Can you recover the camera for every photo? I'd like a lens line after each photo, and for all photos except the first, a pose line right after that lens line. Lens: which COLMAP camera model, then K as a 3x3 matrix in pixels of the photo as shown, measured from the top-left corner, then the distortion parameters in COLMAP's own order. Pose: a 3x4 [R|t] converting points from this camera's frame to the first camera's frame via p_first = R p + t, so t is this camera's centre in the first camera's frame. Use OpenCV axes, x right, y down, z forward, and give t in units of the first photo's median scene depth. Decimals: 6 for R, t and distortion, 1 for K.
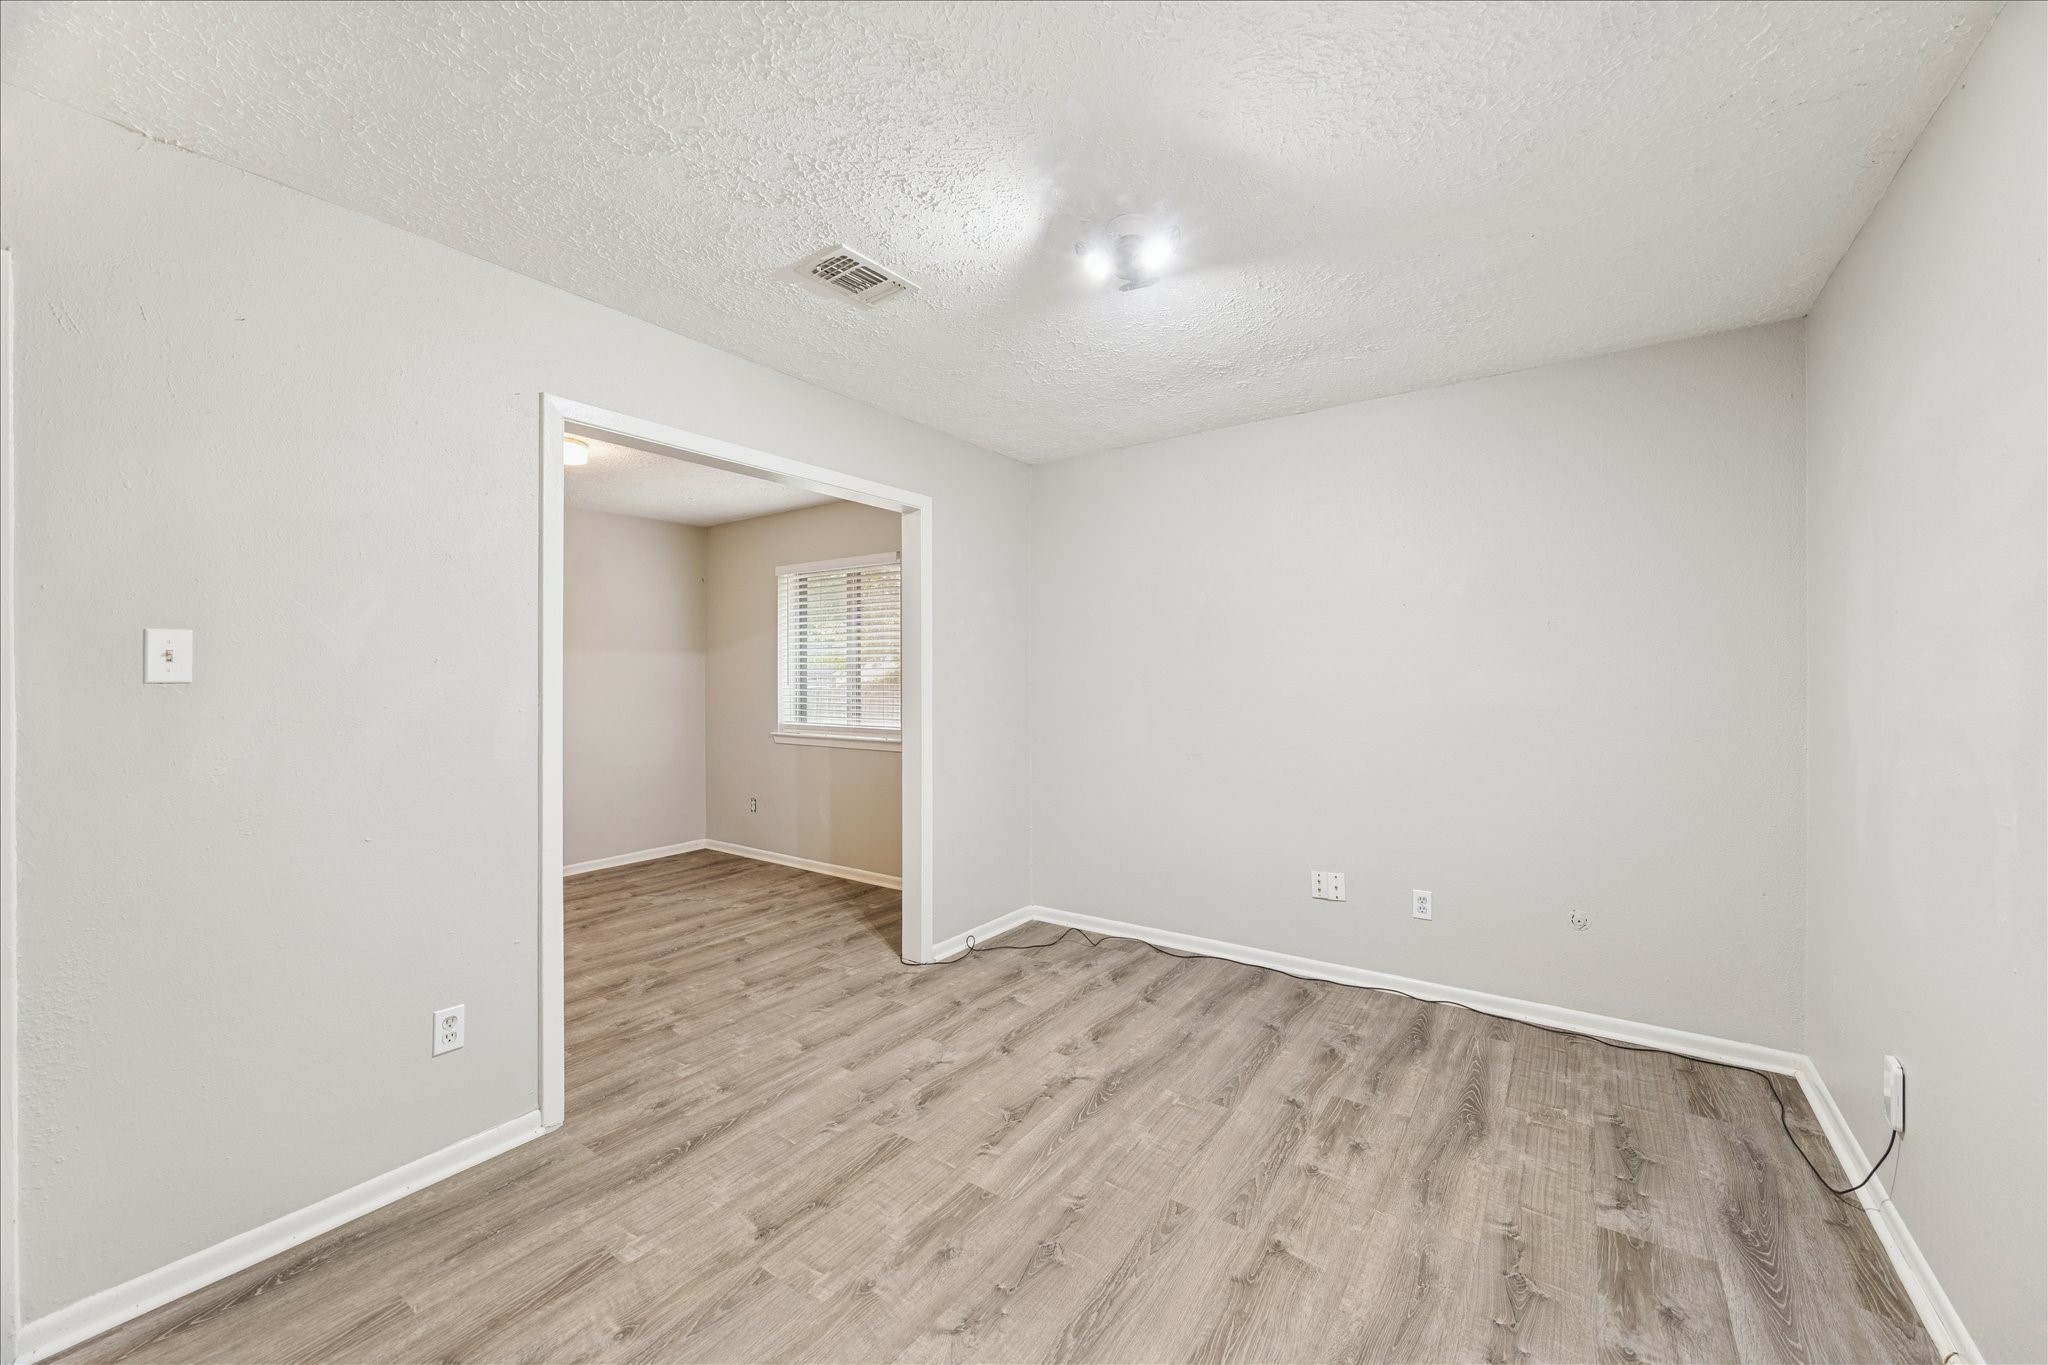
lens RADIAL K [[795.1, 0, 1024.0], [0, 795.1, 682.5], [0, 0, 1]] dist [-0.006025, 0.000133]
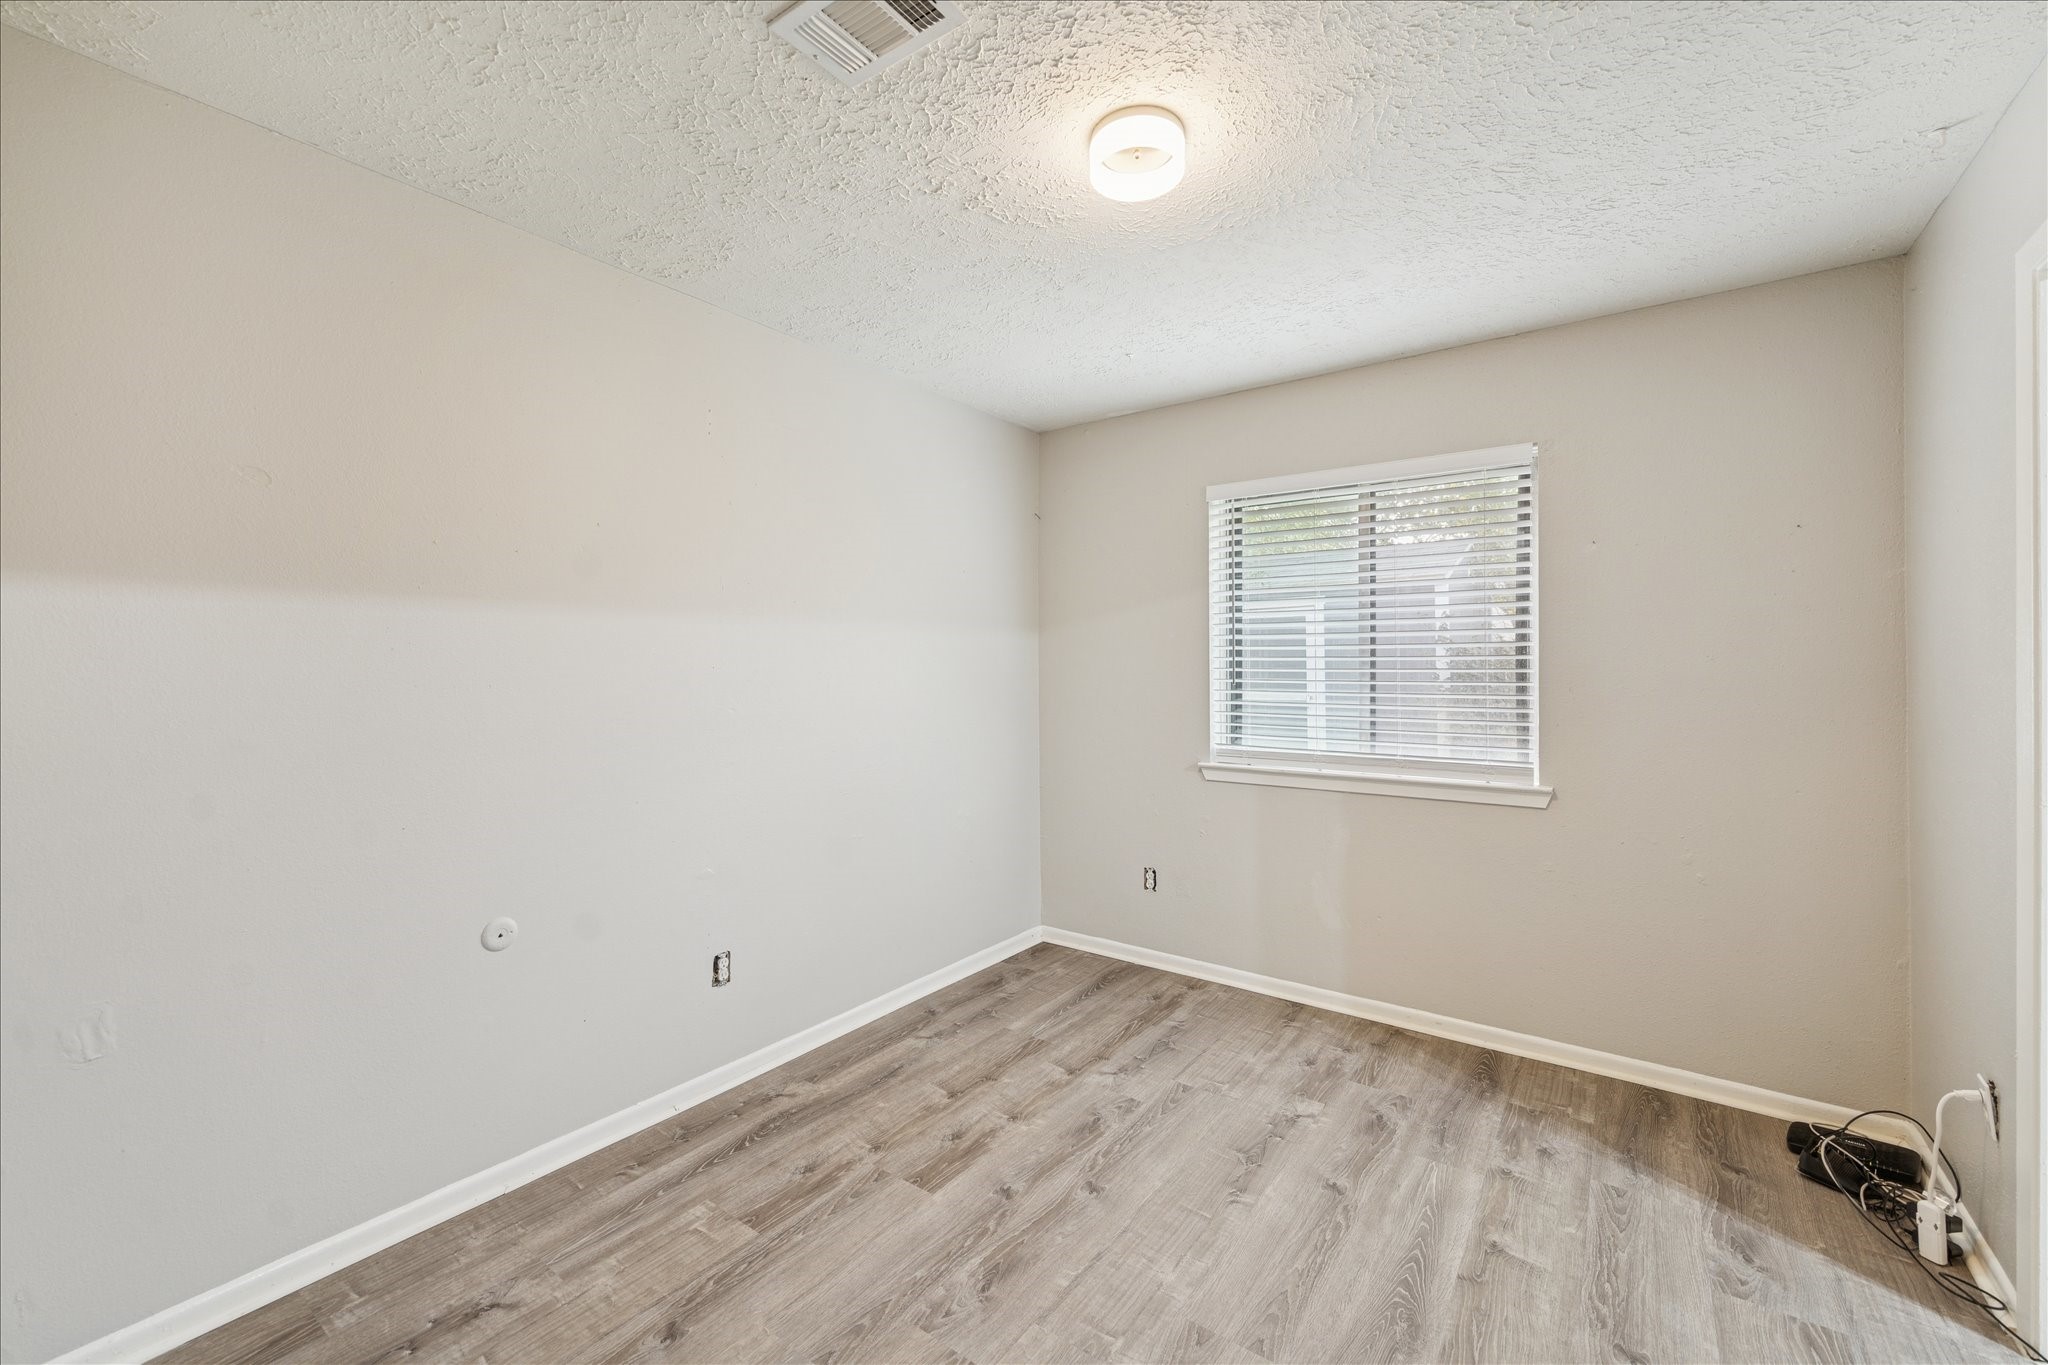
lens RADIAL K [[821.4, 0, 1019.3], [0, 821.4, 710.6], [0, 0, 1]] dist [-0.000070, -0.000063]
pose [[0.999740, 0.003317, -0.022565, -0.835344], [-0.002382, 0.999143, 0.041317, -0.003865], [0.022683, -0.041252, 0.998891, 0.722885]]
